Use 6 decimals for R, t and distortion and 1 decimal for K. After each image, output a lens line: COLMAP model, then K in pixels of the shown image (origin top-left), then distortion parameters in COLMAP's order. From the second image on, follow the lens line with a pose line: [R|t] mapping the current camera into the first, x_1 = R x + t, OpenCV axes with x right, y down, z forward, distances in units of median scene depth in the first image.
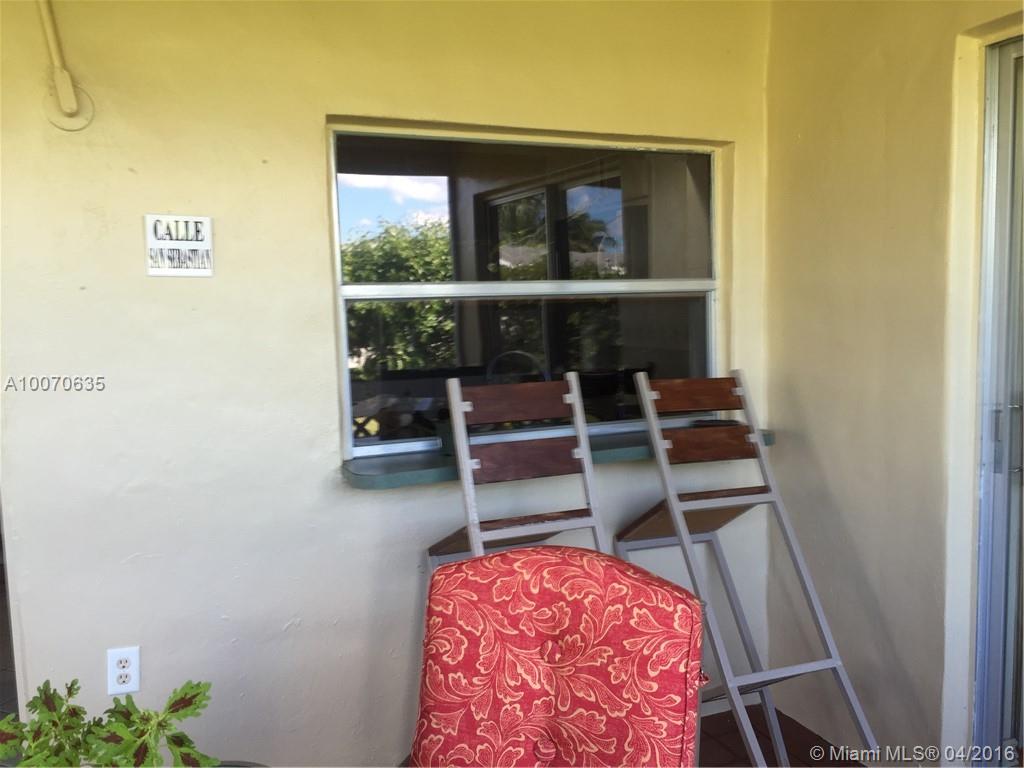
lens RADIAL K [[874.9, 0, 509.0], [0, 874.9, 383.5], [0, 0, 1]] dist [0.054067, -0.081831]
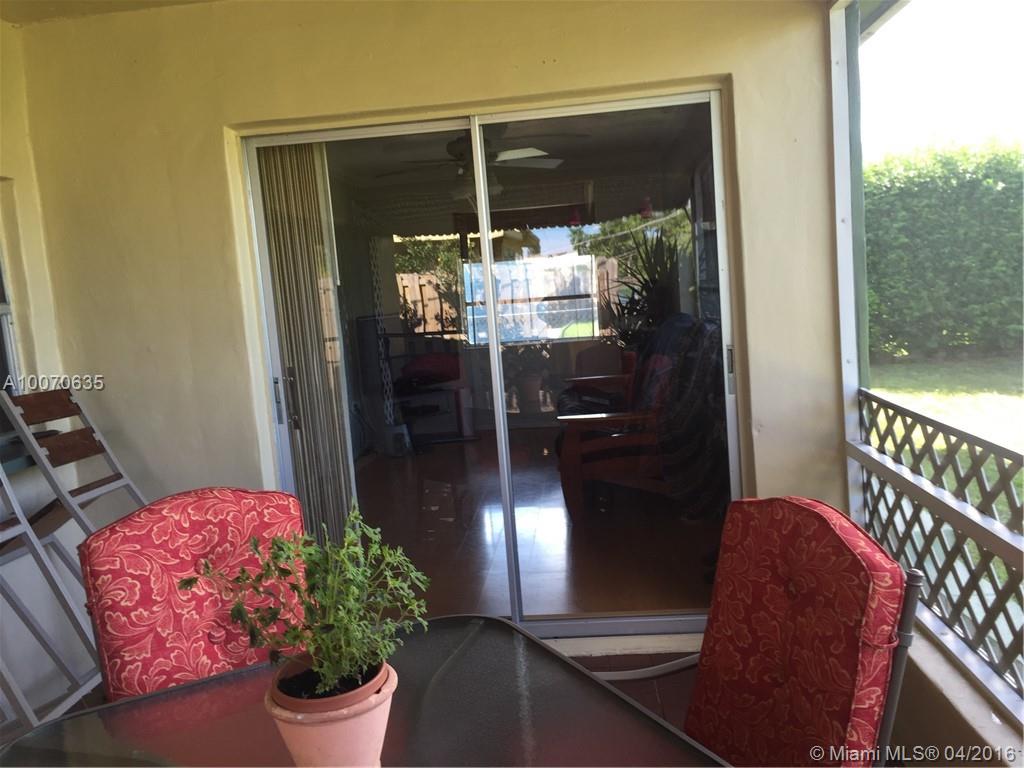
lens RADIAL K [[874.9, 0, 516.1], [0, 874.9, 384.9], [0, 0, 1]] dist [0.054067, -0.081831]
pose [[0.459865, -0.112781, 0.880798, -0.880921], [0.148187, 0.987739, 0.049106, 0.035451], [-0.875537, 0.107941, 0.470939, -0.083936]]
